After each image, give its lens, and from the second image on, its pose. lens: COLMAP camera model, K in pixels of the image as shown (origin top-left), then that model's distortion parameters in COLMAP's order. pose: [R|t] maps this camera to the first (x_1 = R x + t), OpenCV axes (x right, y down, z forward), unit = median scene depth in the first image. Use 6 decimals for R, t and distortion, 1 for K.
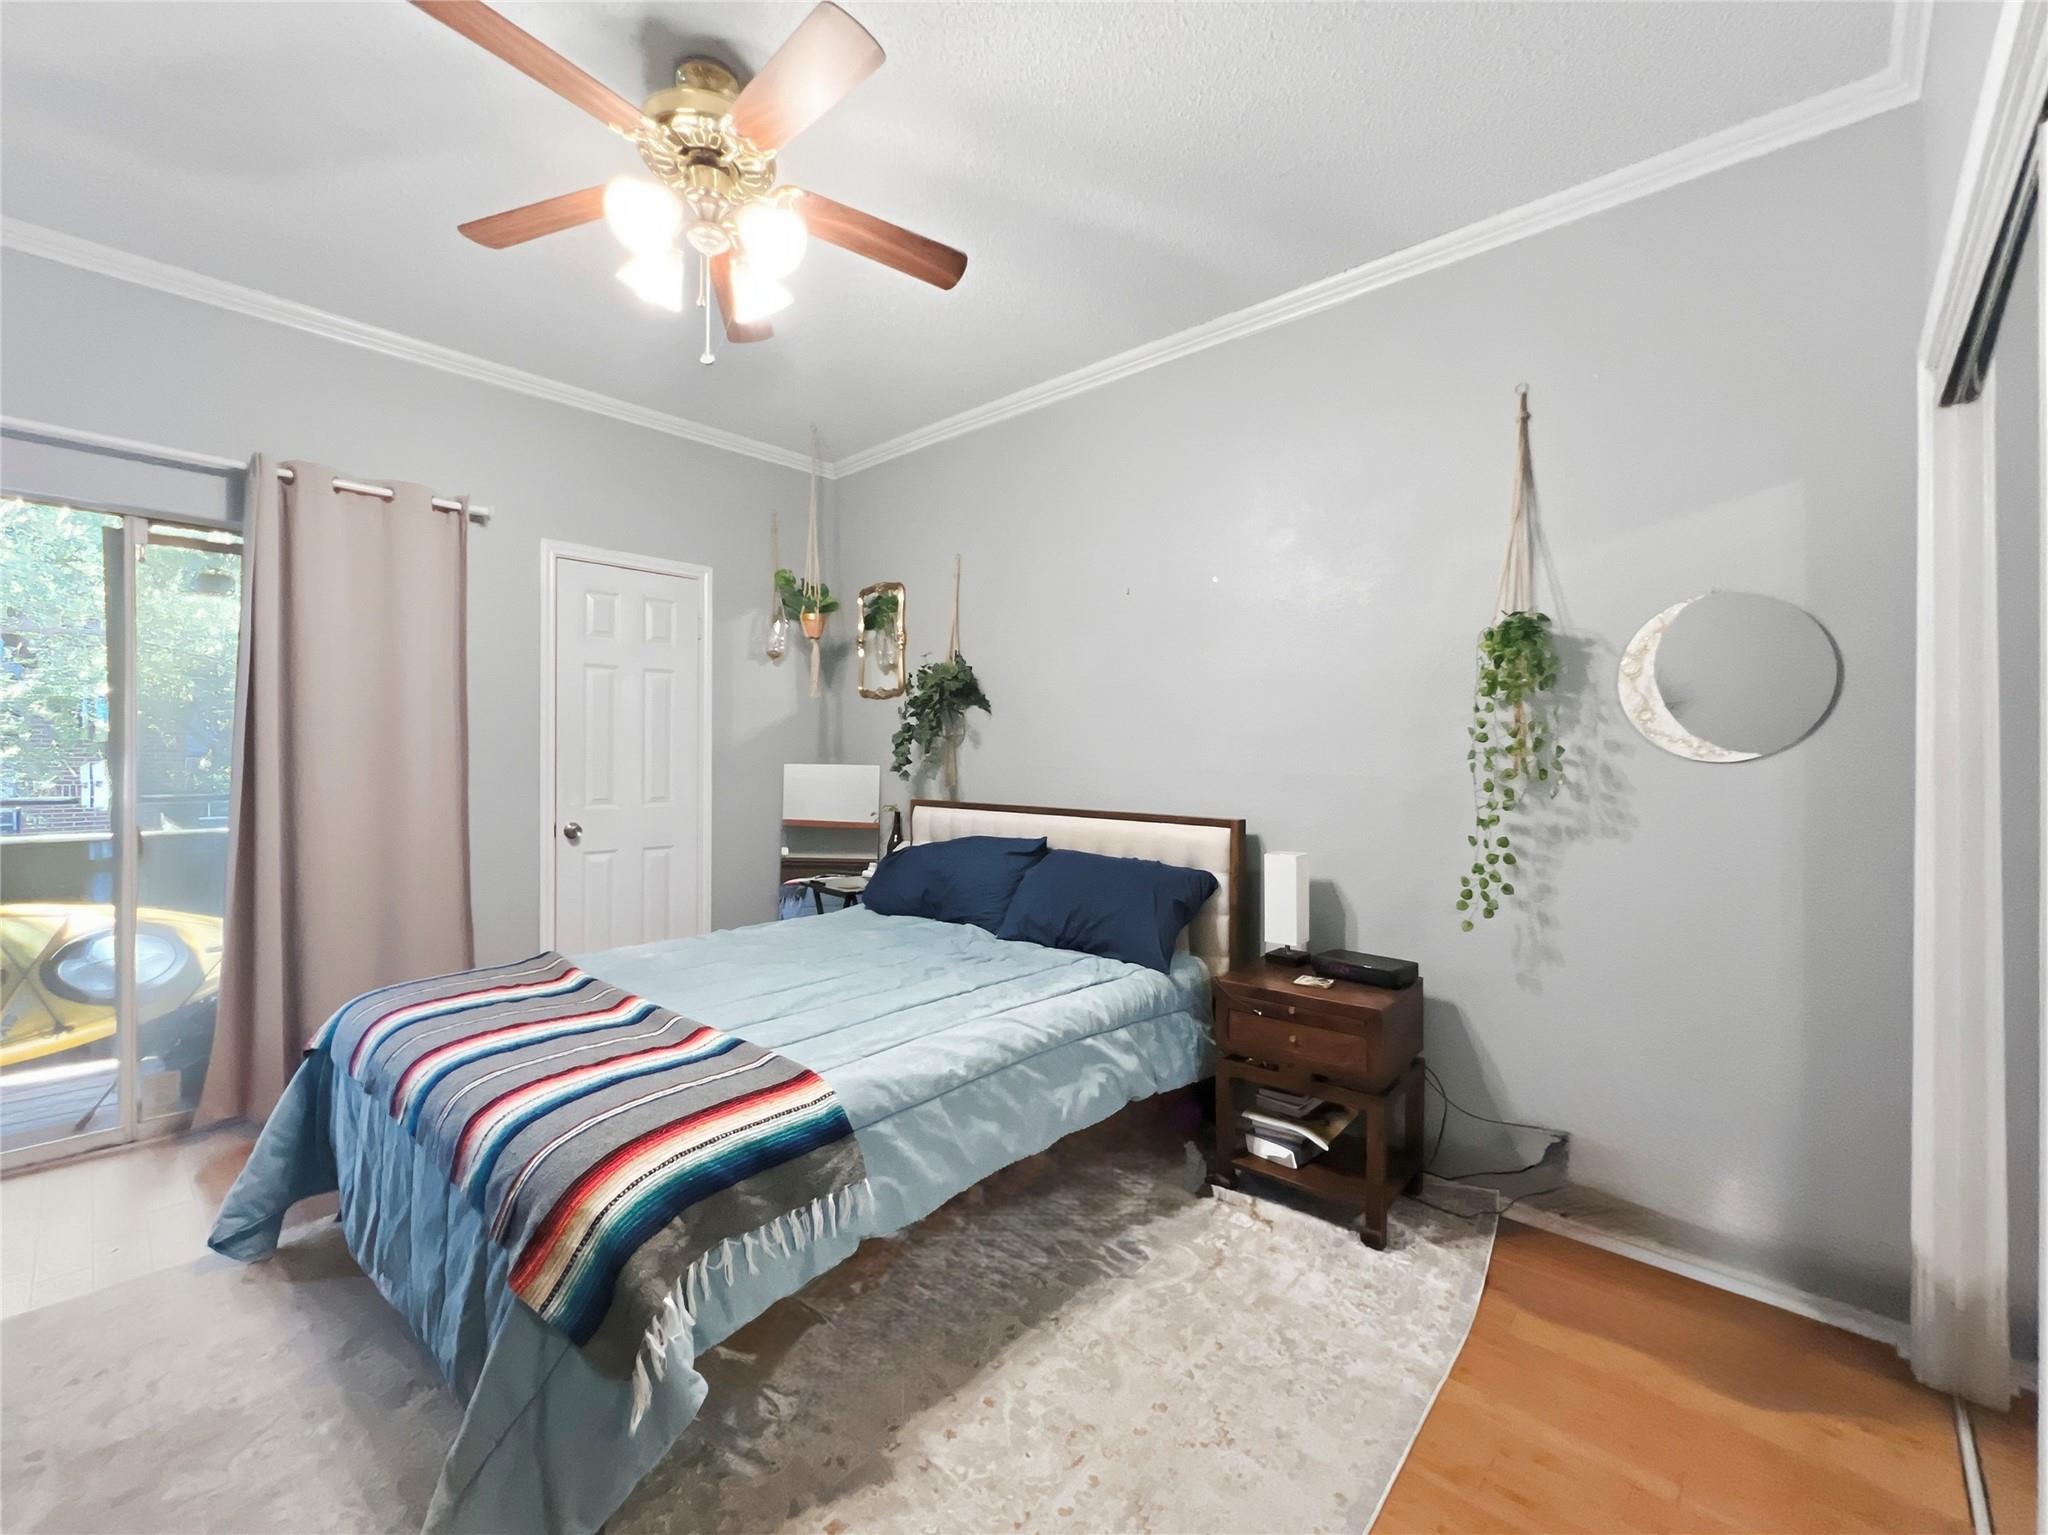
lens RADIAL K [[821.7, 0, 1030.7], [0, 821.7, 770.1], [0, 0, 1]] dist [0.001939, -0.000055]
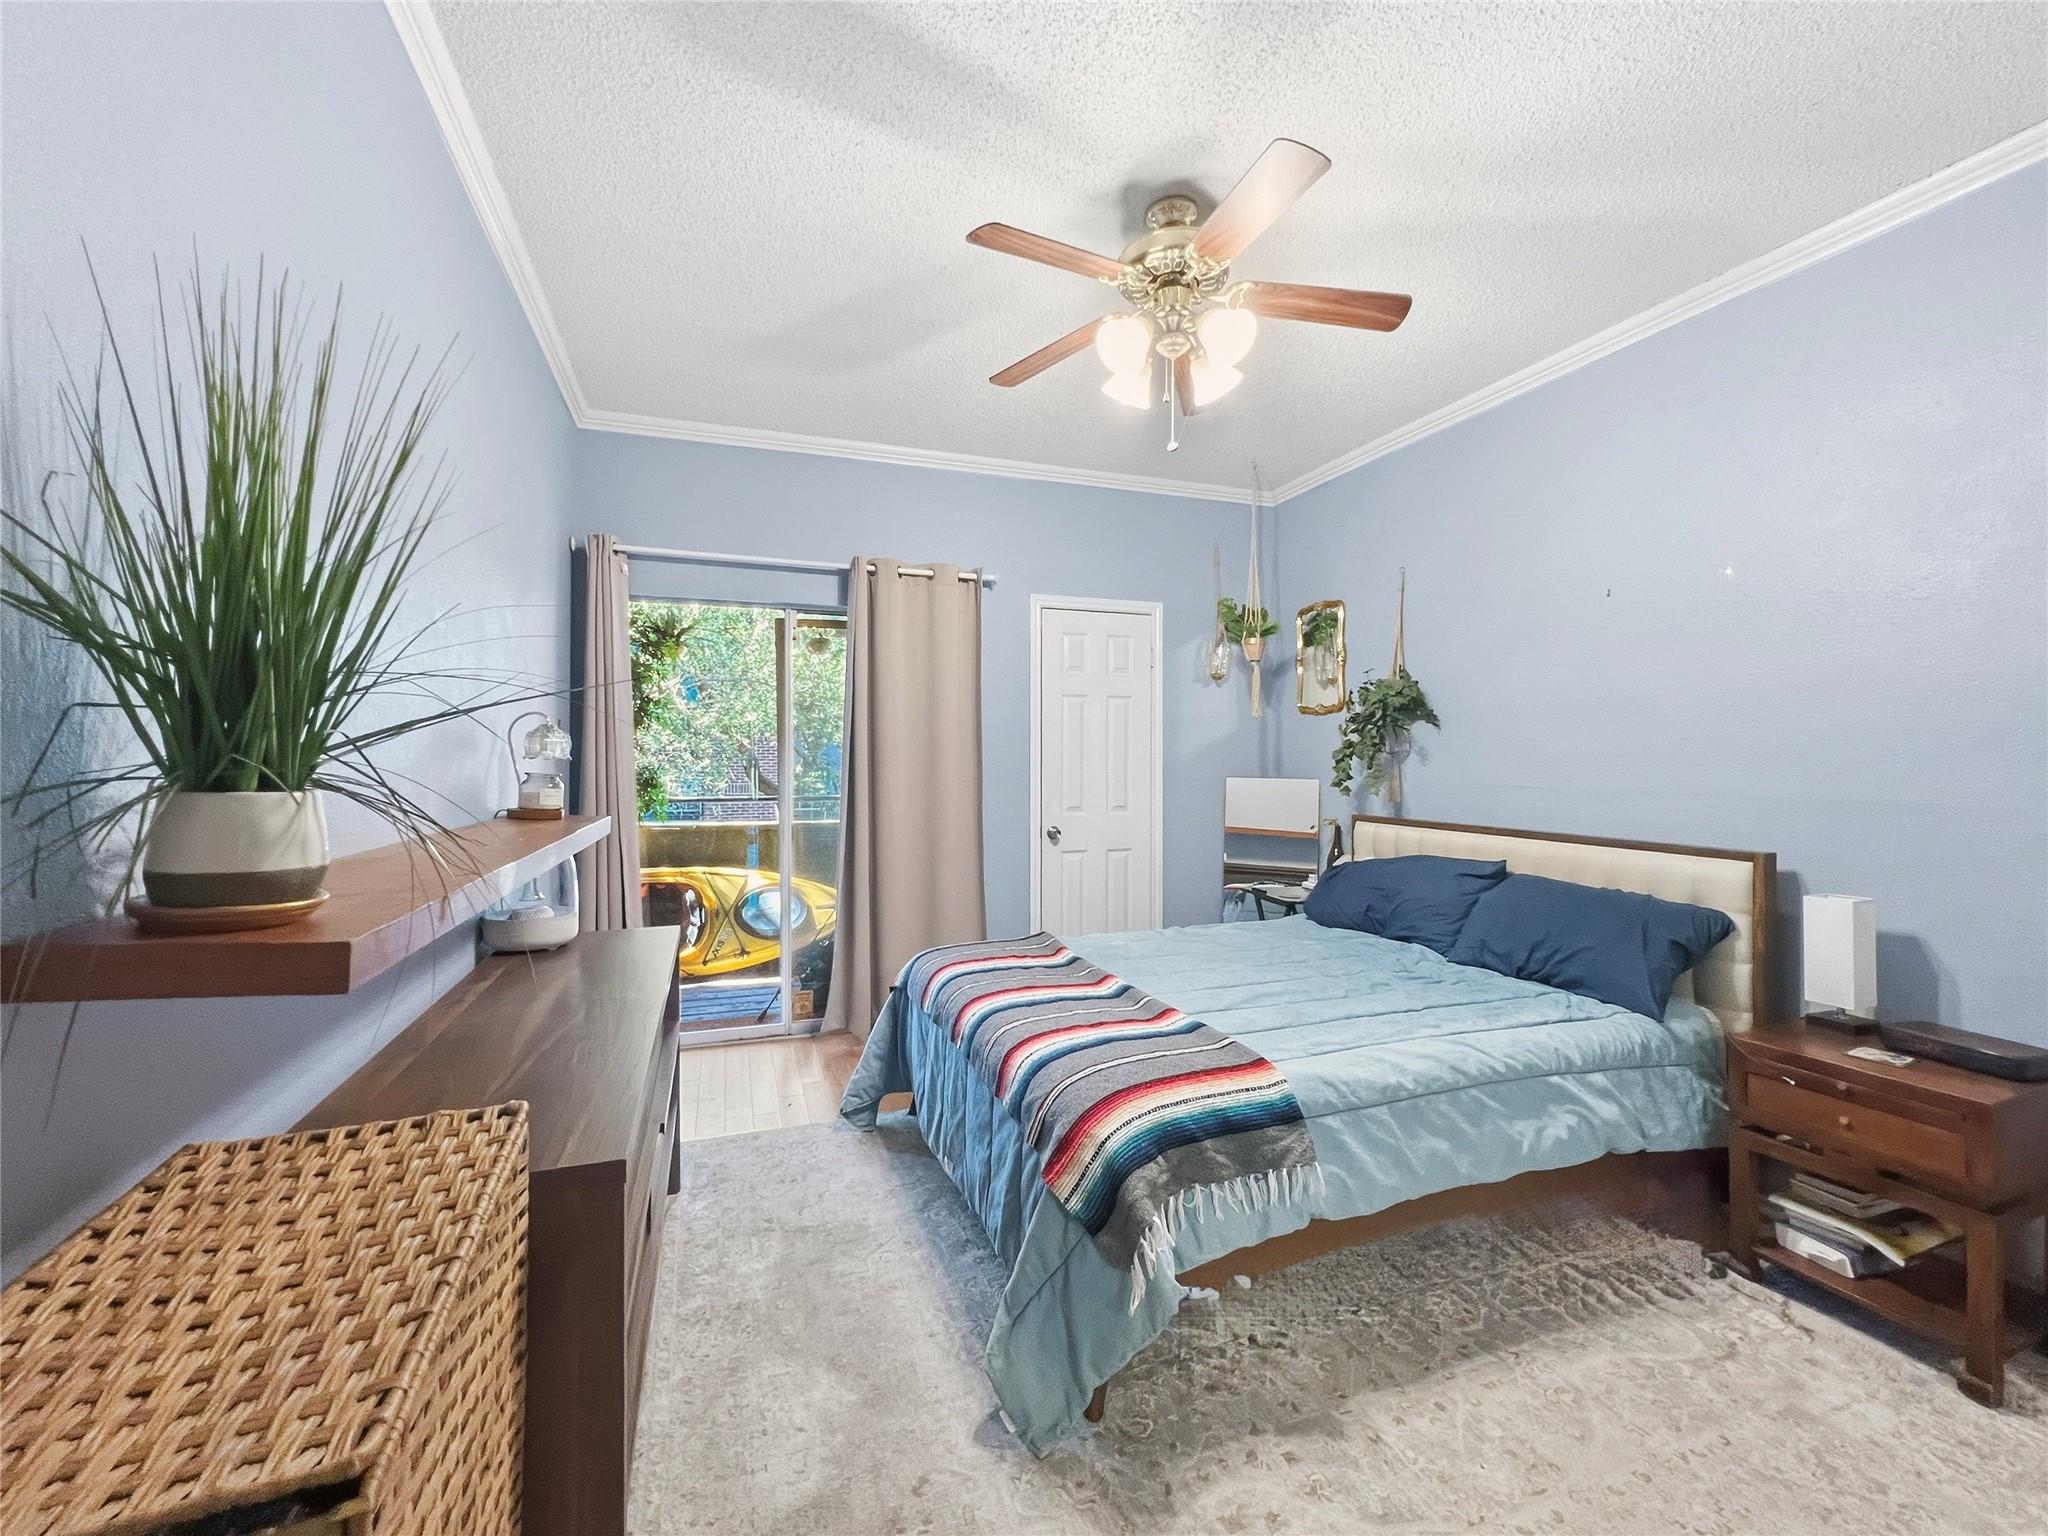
lens RADIAL K [[821.7, 0, 1030.7], [0, 821.7, 770.6], [0, 0, 1]] dist [0.001939, -0.000055]
pose [[0.871818, -0.003784, -0.489815, 0.008569], [0.002374, 0.999991, -0.003499, -0.026714], [0.489824, 0.001887, 0.871820, -0.131230]]
